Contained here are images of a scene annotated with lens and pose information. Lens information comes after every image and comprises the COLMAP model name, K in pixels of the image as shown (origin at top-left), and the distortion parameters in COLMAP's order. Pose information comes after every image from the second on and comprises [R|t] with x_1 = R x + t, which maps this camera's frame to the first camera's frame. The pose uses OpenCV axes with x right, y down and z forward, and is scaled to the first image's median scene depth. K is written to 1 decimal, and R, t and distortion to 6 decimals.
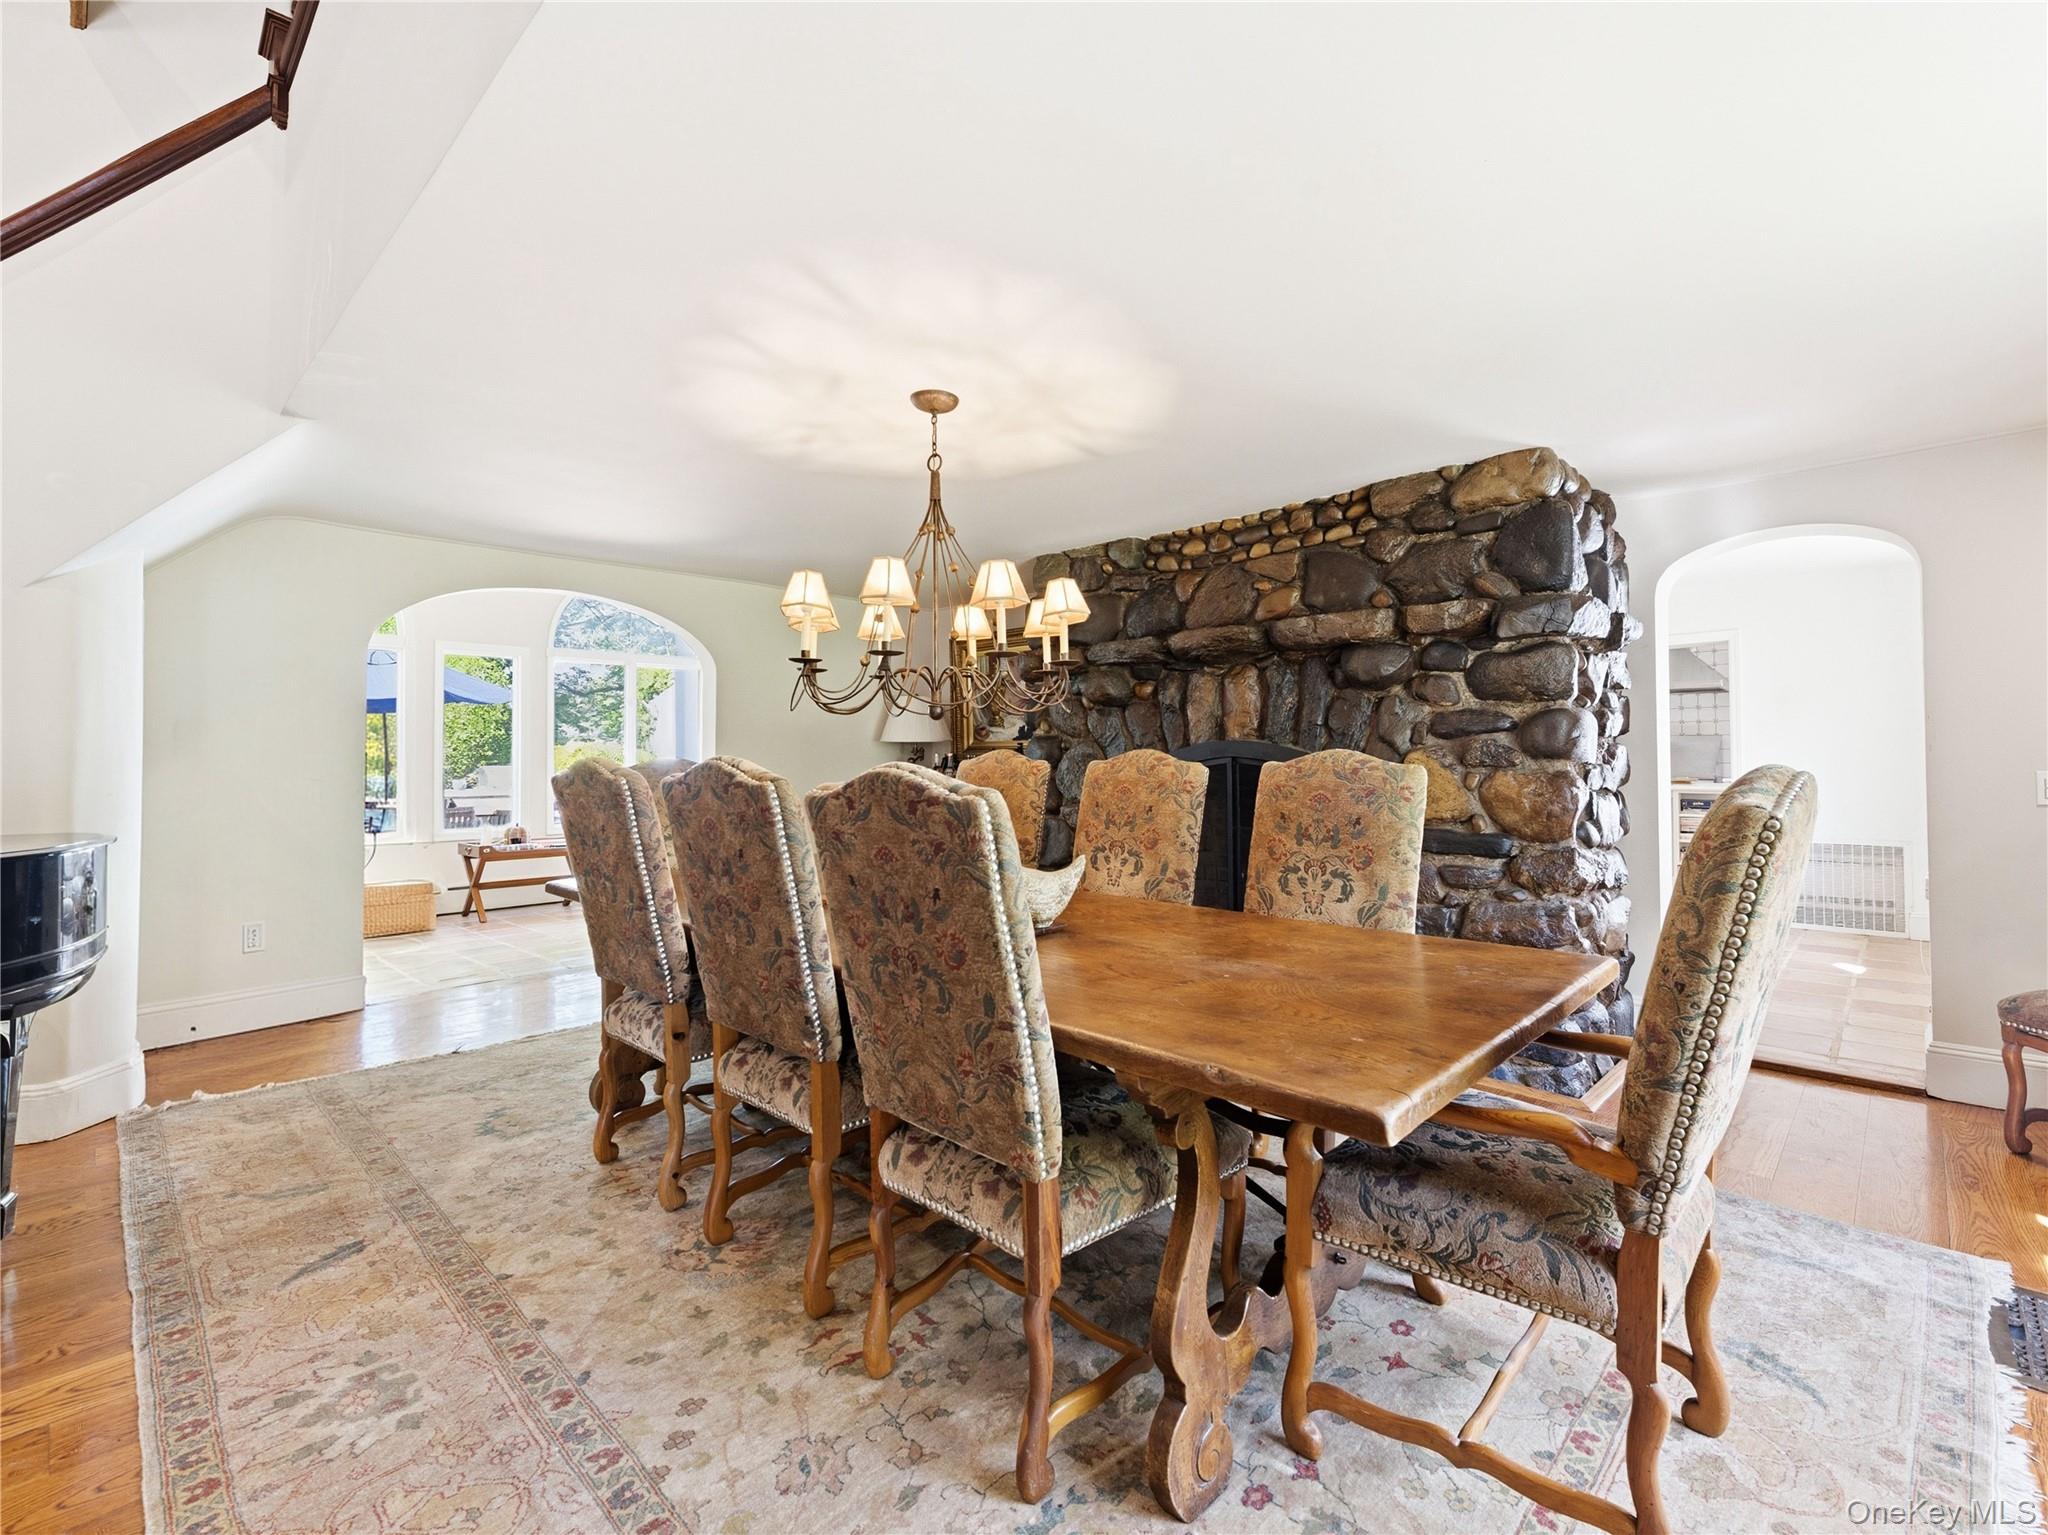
lens RADIAL K [[929.8, 0, 1049.6], [0, 929.8, 747.2], [0, 0, 1]] dist [-0.002649, -0.000908]
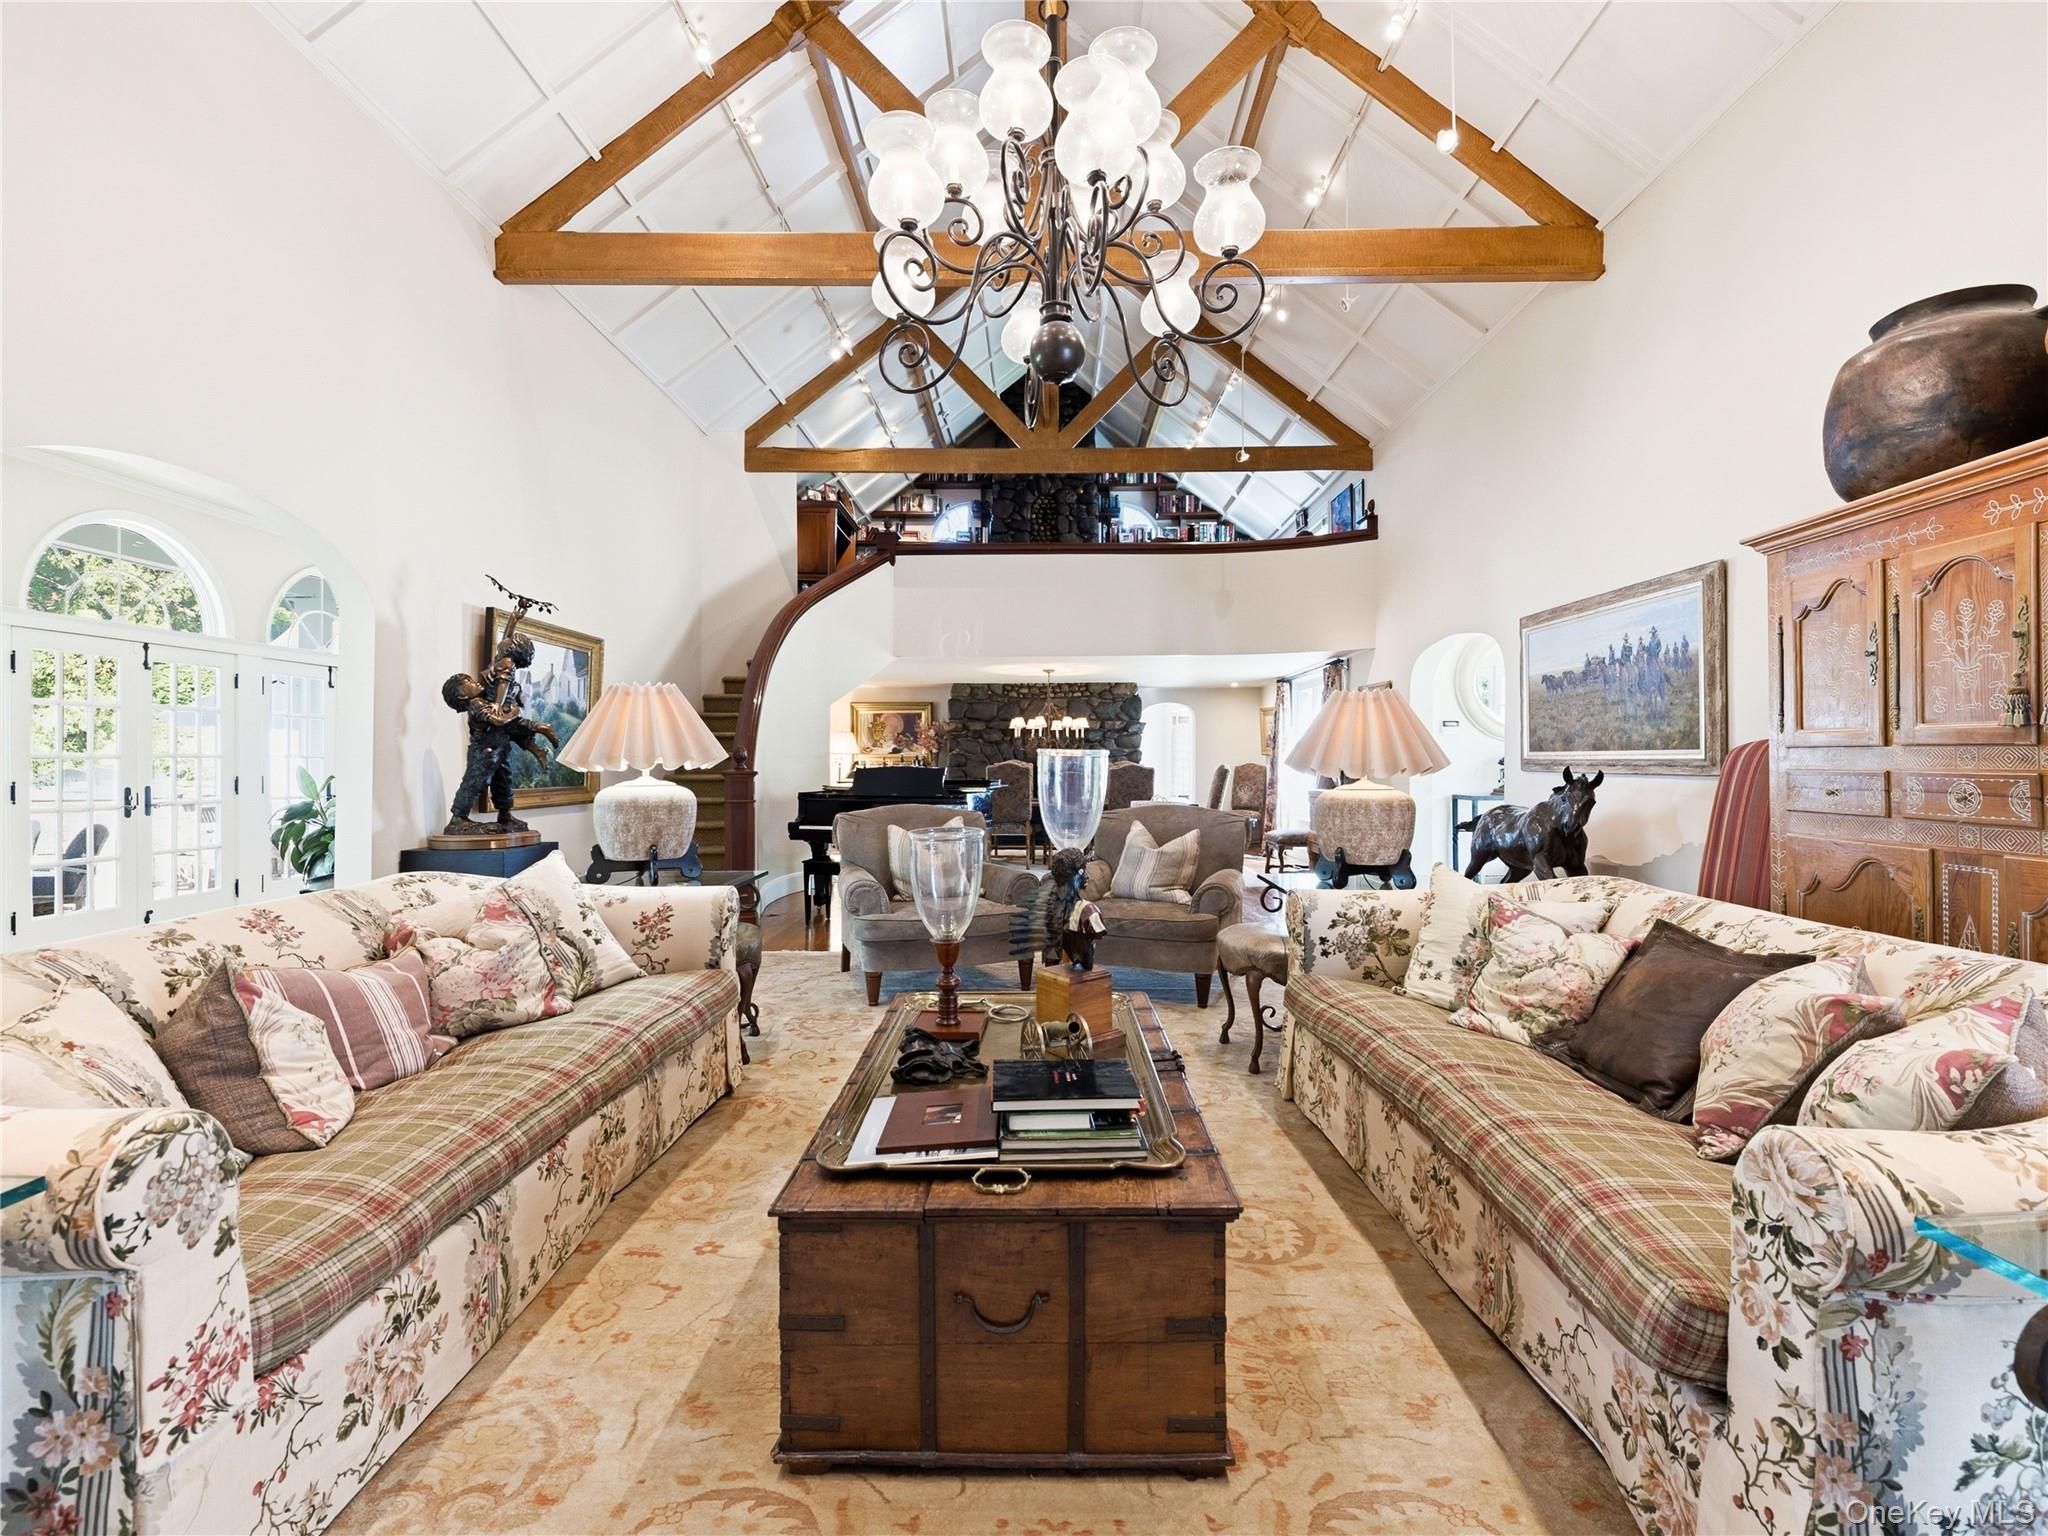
lens RADIAL K [[911.6, 0, 1031.4], [0, 911.6, 761.1], [0, 0, 1]] dist [0.002383, -0.001020]
pose [[0.732111, 0.003391, 0.681176, -2.938987], [-0.011251, 0.999911, 0.007115, -0.020961], [-0.681092, -0.012873, 0.732085, -1.844188]]
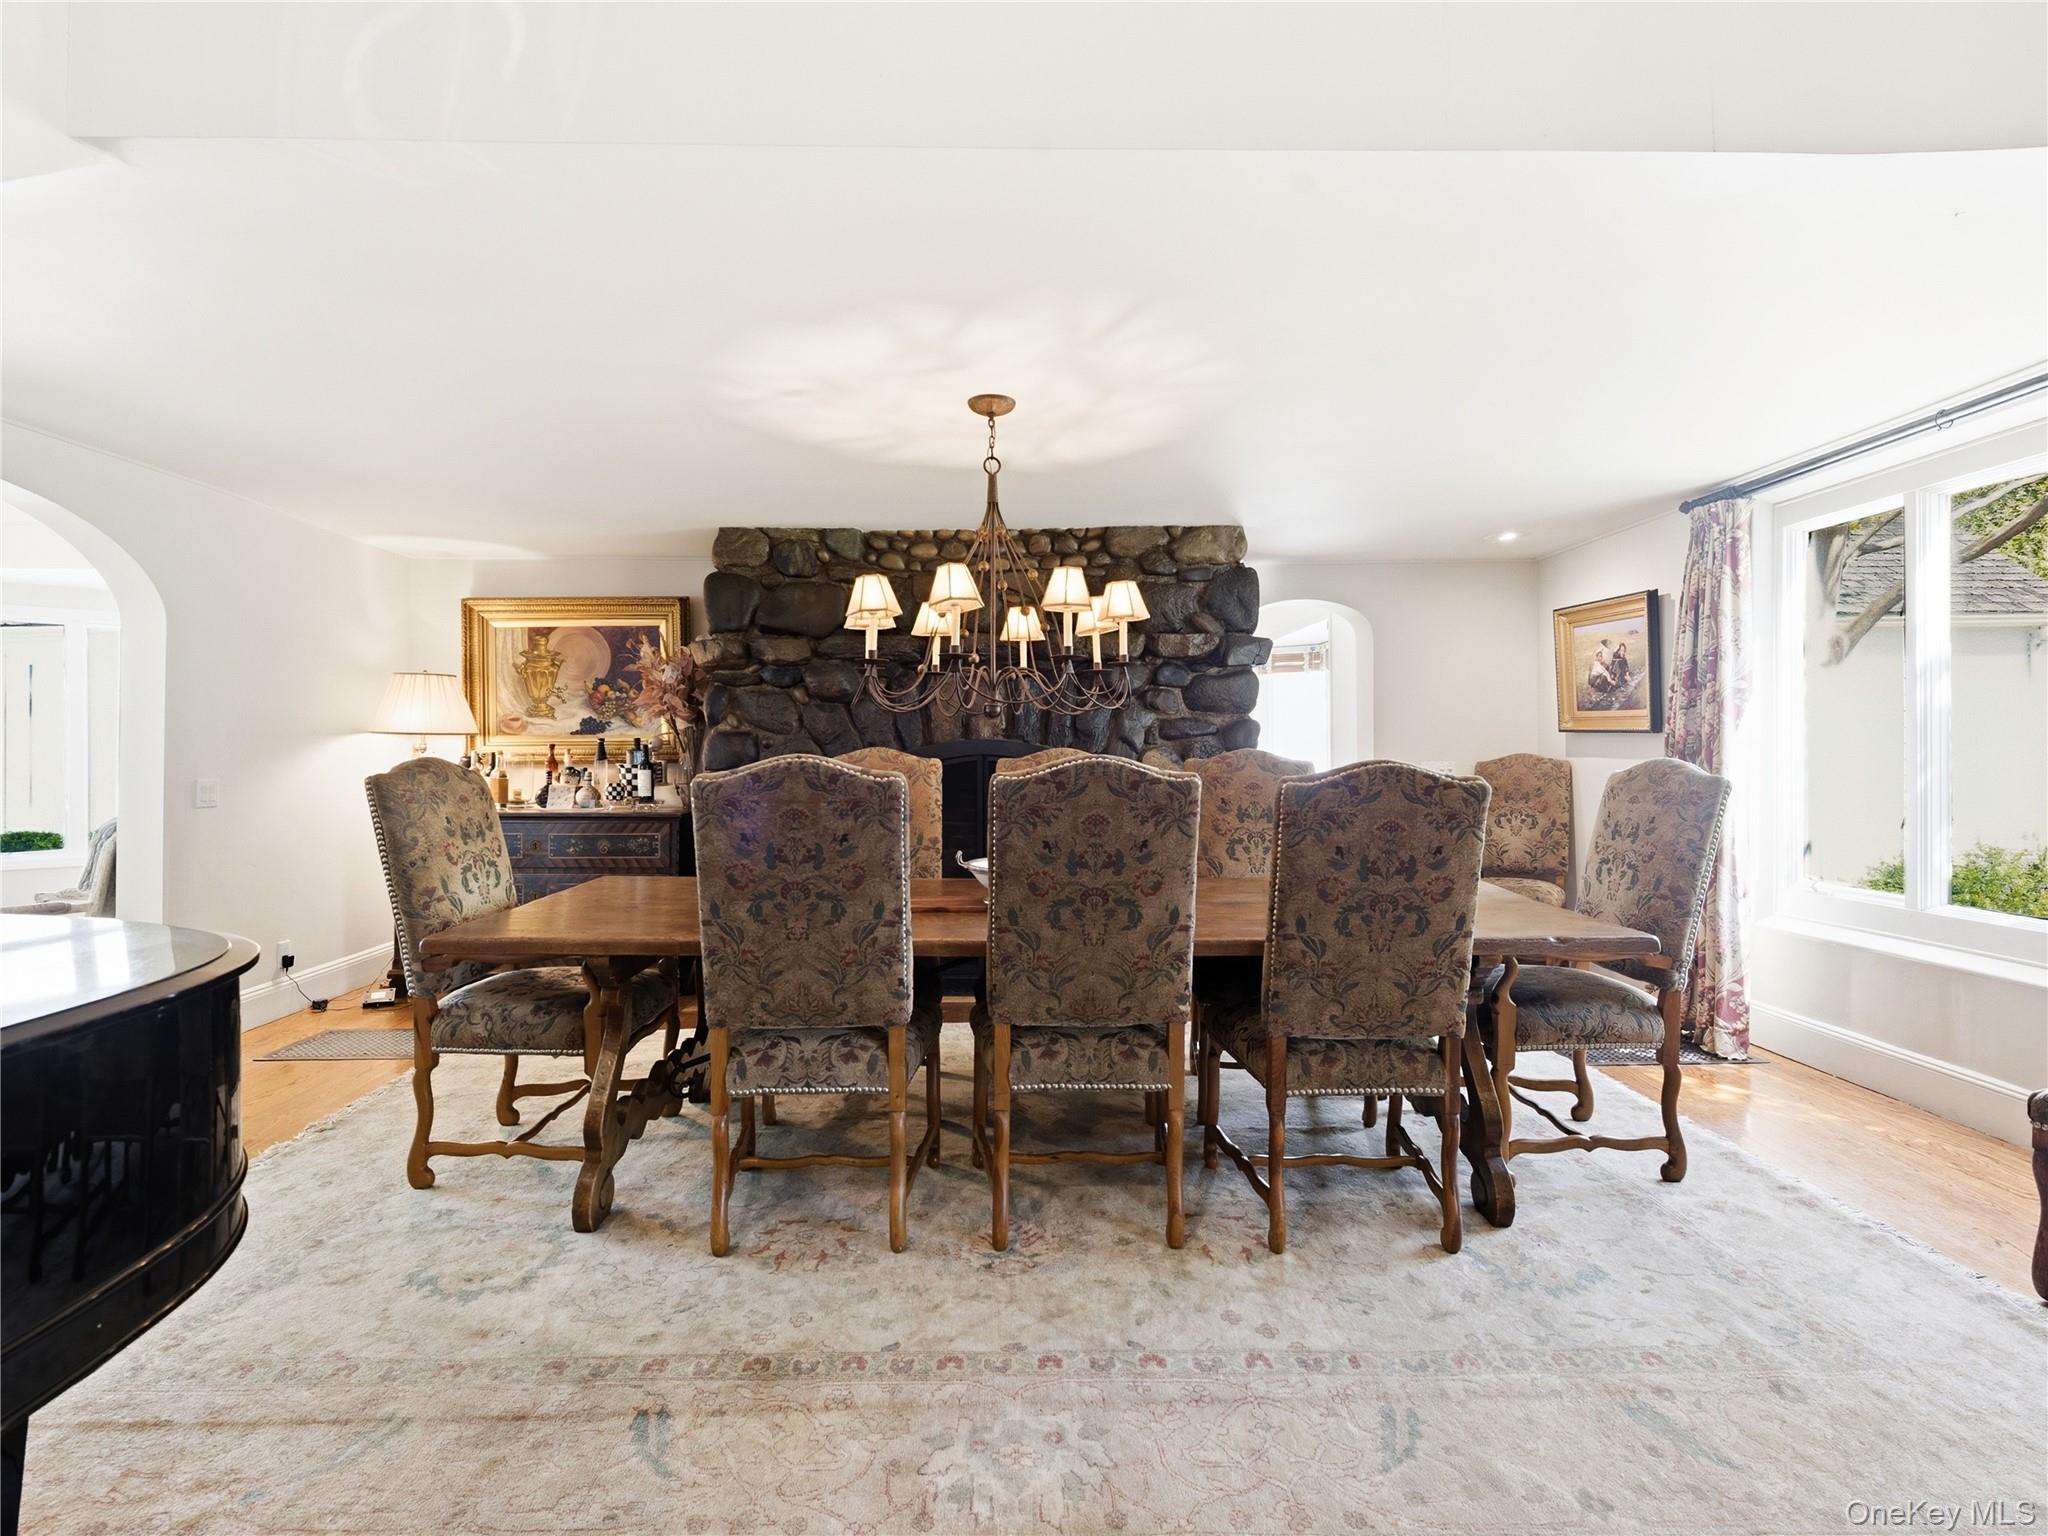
lens RADIAL K [[1047.0, 0, 1024.4], [0, 1047.0, 750.9], [0, 0, 1]] dist [0.000911, 0.000149]
pose [[0.706624, 0.000838, 0.707588, -0.964758], [-0.006886, 0.999960, 0.005692, -0.001164], [-0.707555, -0.008895, 0.706602, 0.171327]]
